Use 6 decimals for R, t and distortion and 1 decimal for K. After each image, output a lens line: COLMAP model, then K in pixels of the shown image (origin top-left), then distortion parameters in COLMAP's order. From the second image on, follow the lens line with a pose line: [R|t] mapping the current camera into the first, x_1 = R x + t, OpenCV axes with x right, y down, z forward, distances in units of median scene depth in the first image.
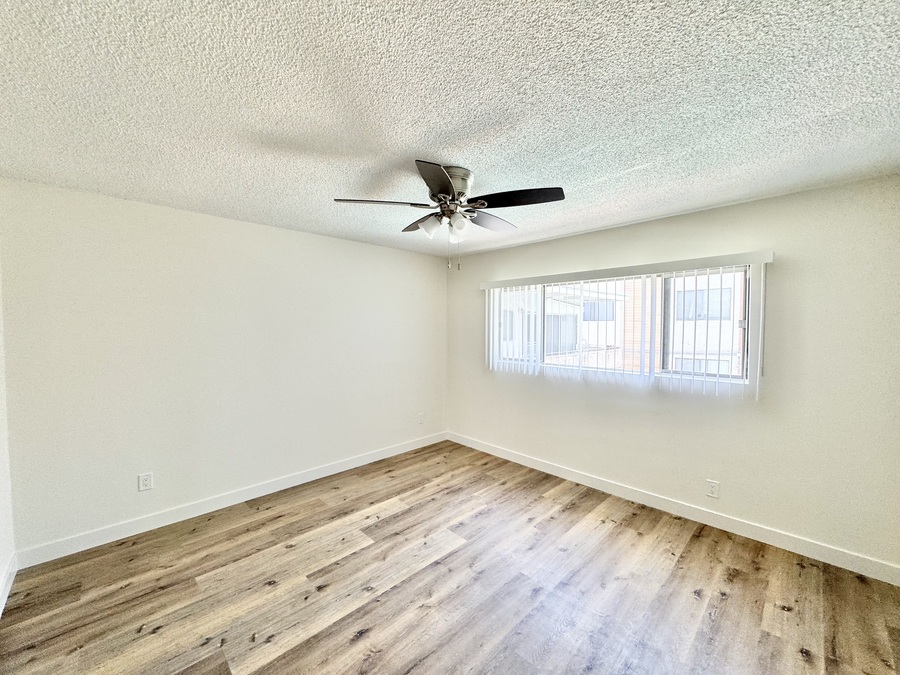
lens RADIAL K [[358.1, 0, 450.0], [0, 358.1, 337.5], [0, 0, 1]] dist [-0.002534, -0.000342]
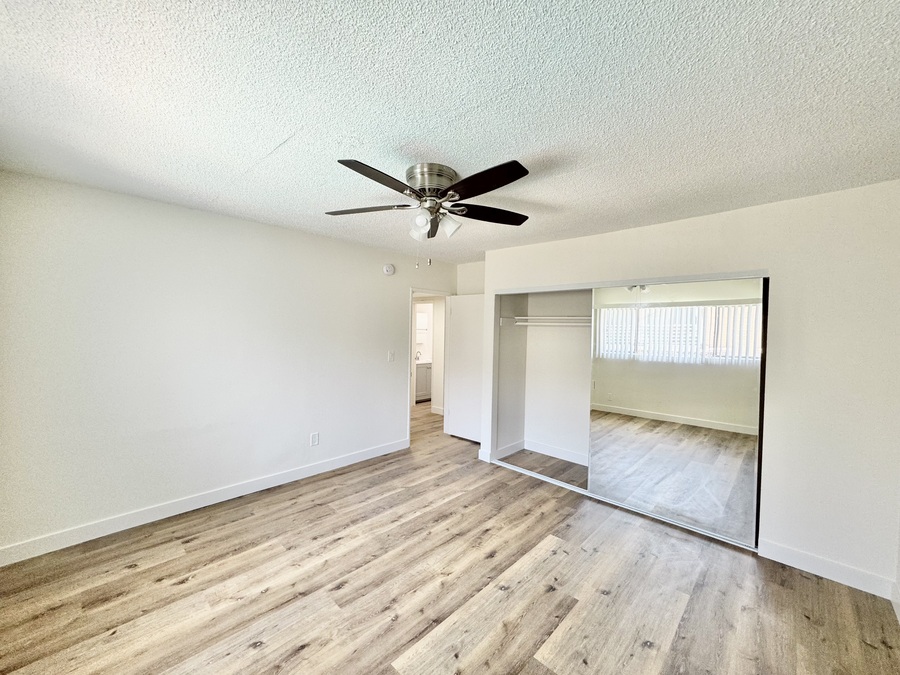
lens RADIAL K [[358.1, 0, 450.0], [0, 358.1, 337.5], [0, 0, 1]] dist [-0.002534, -0.000342]
pose [[-0.999338, -0.020063, -0.030358, -0.030313], [-0.021718, 0.998239, 0.055209, -0.057841], [0.029197, 0.055832, -0.998013, 1.966281]]
